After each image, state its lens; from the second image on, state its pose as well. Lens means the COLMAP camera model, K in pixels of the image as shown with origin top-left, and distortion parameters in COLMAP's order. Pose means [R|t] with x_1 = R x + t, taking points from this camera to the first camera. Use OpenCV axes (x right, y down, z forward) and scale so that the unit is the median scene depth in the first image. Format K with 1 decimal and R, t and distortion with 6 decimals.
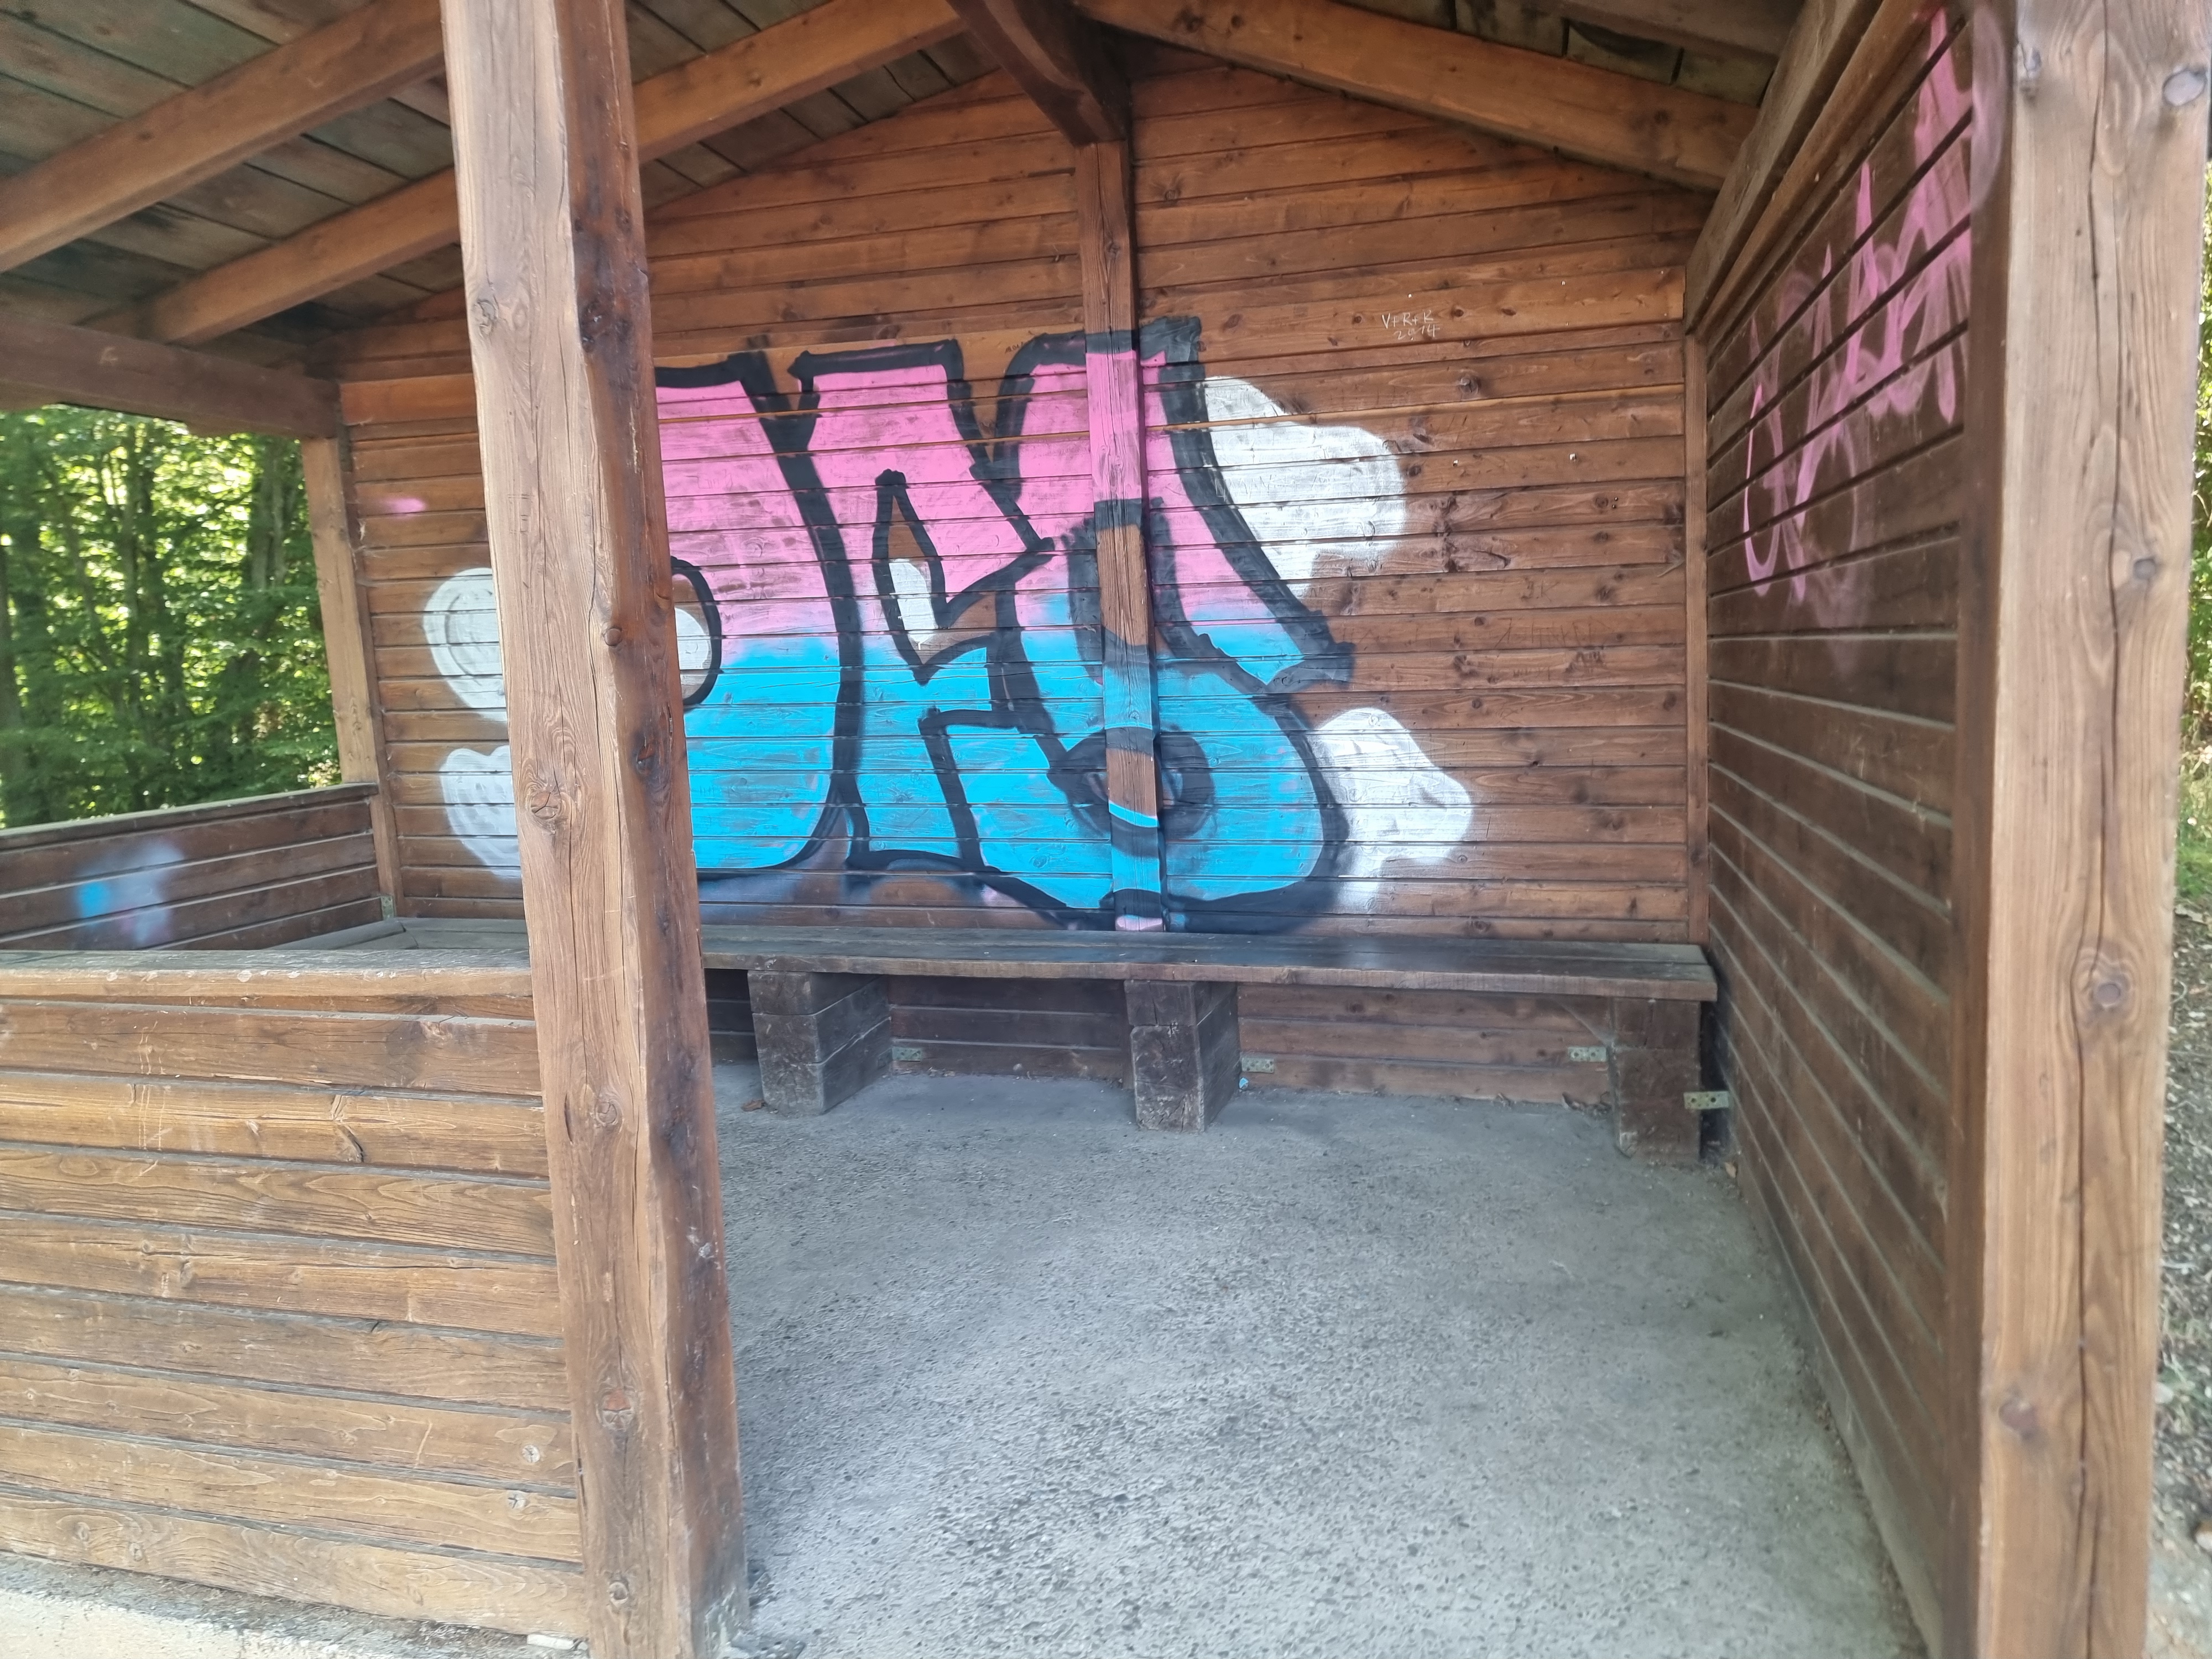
lens RADIAL K [[1548.7, 0, 1177.0], [0, 1548.7, 813.9], [0, 0, 1]] dist [0.086602, -0.080092]
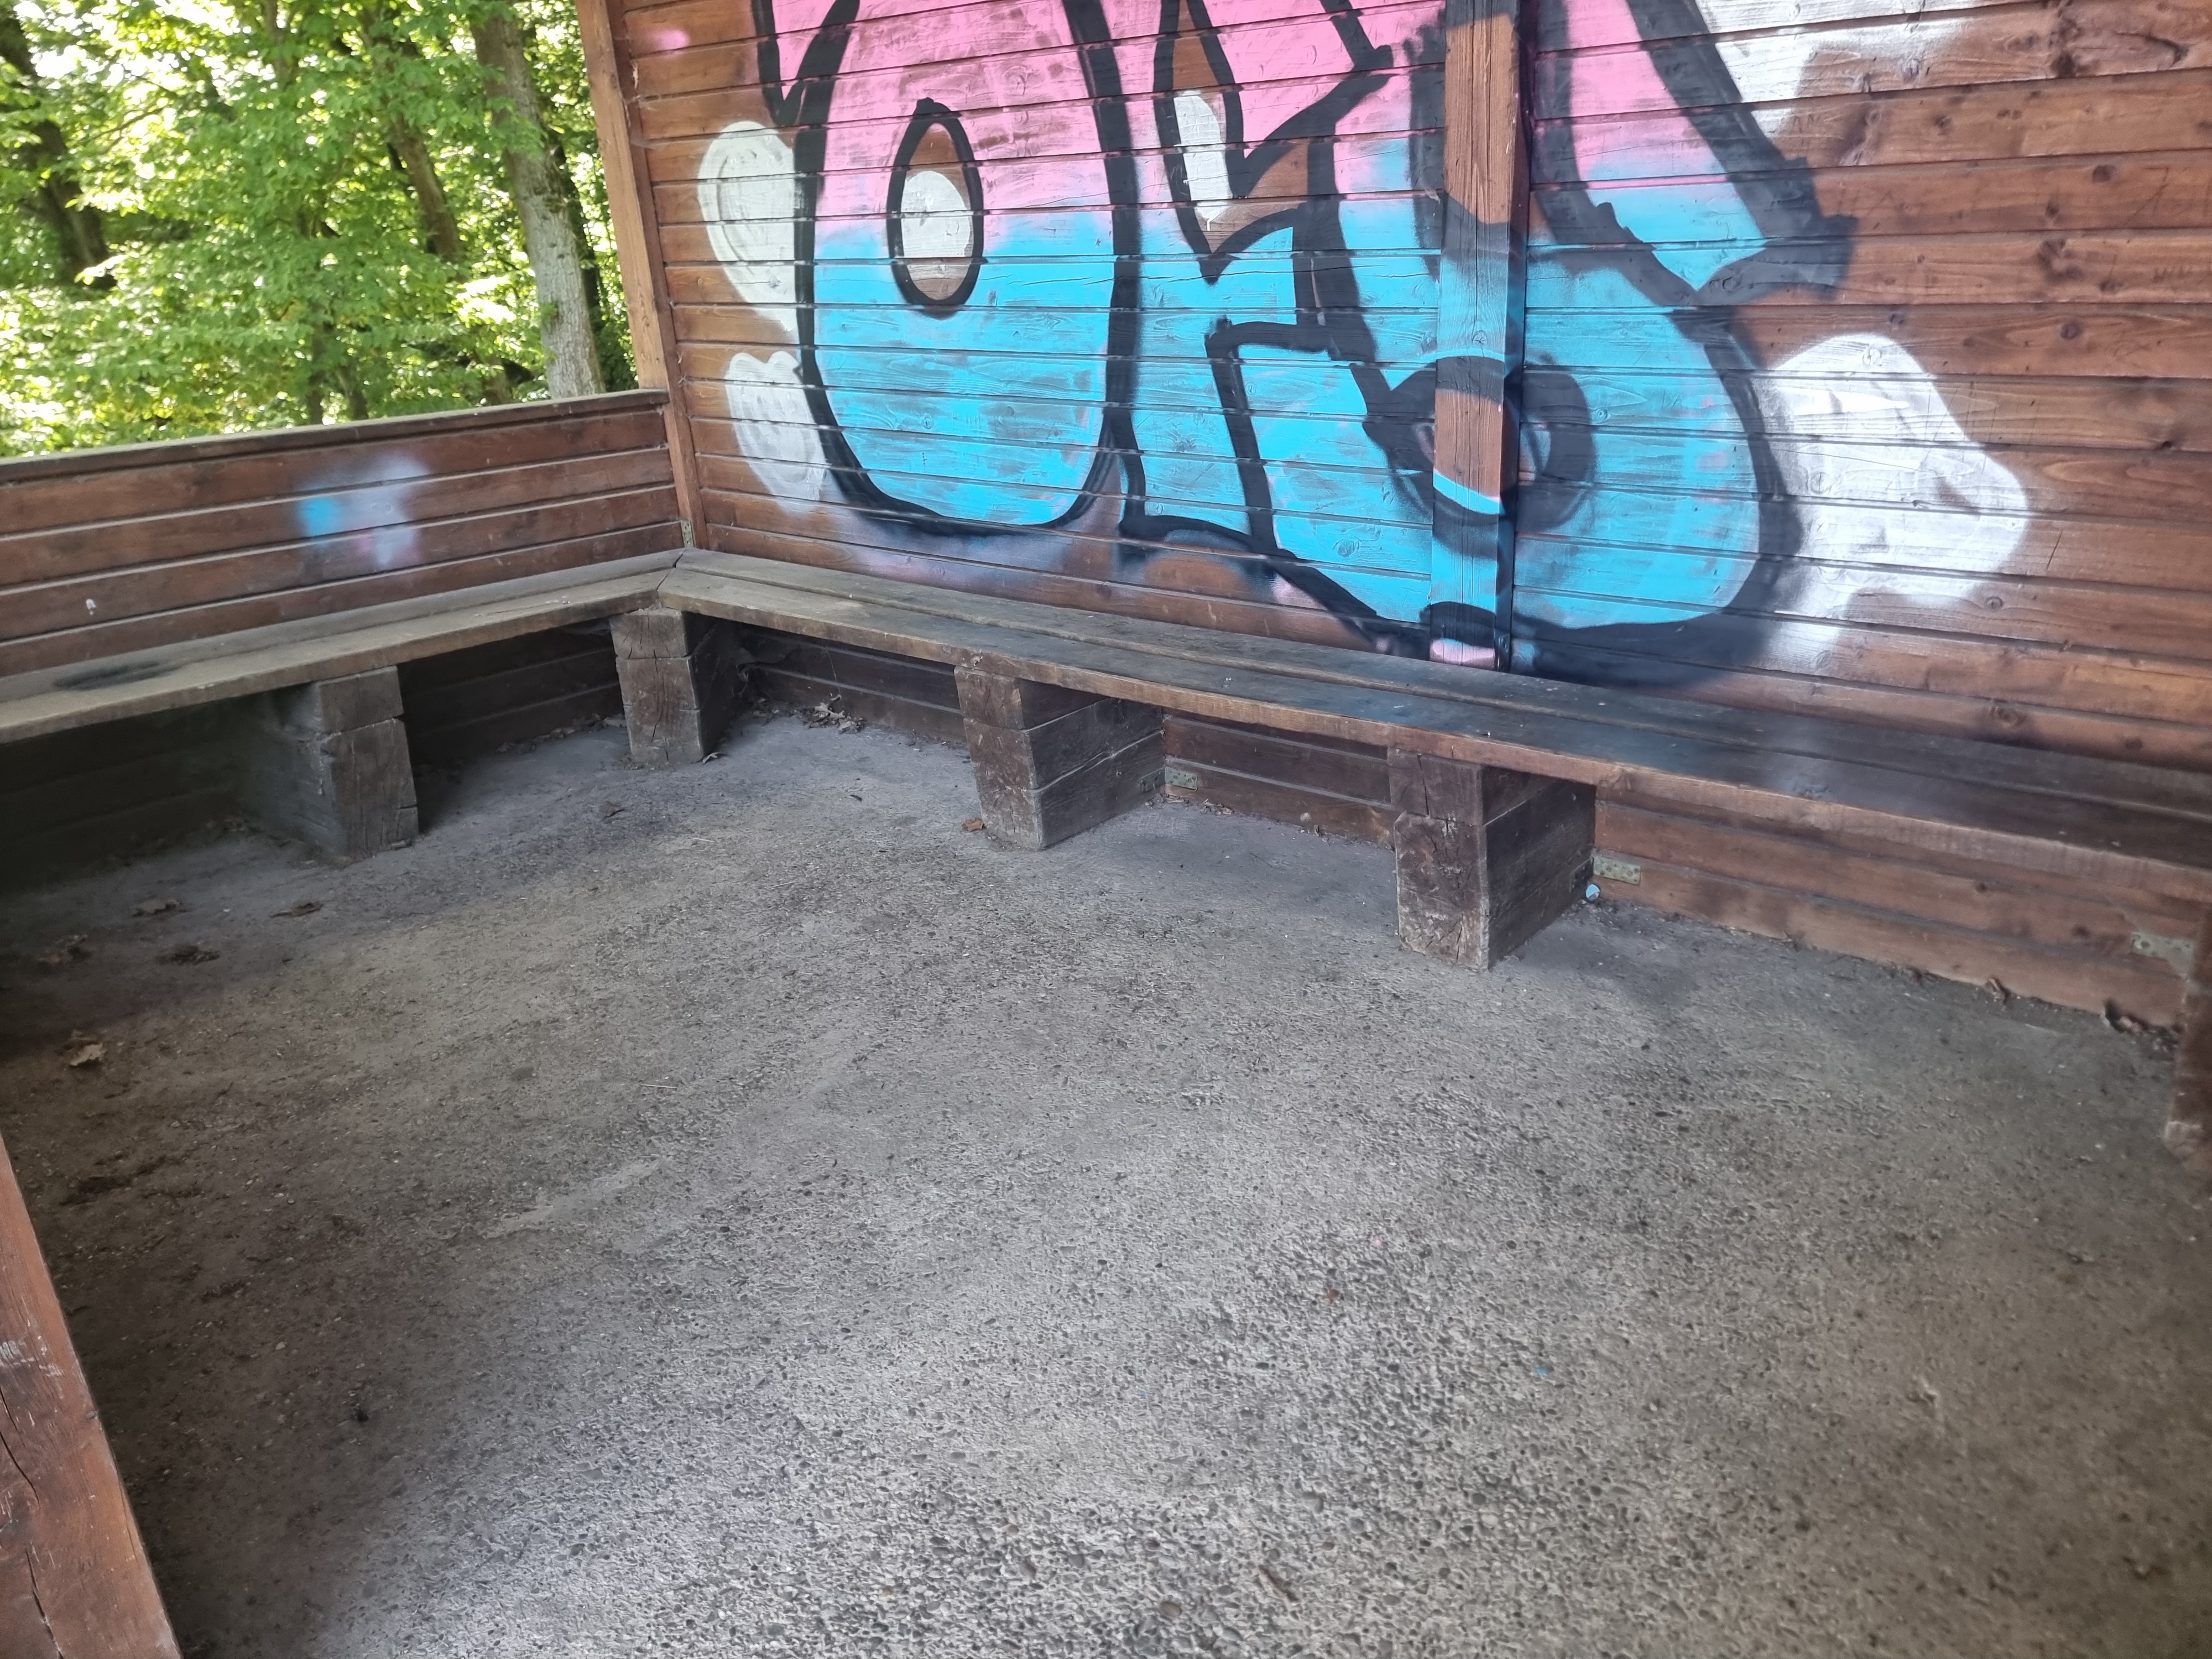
lens RADIAL K [[1548.7, 0, 1177.0], [0, 1548.7, 813.9], [0, 0, 1]] dist [0.086602, -0.080092]
pose [[0.918454, 0.140322, -0.369800, 0.127020], [-0.041506, 0.963984, 0.262701, -0.037824], [0.393344, -0.225930, 0.891199, 0.310024]]
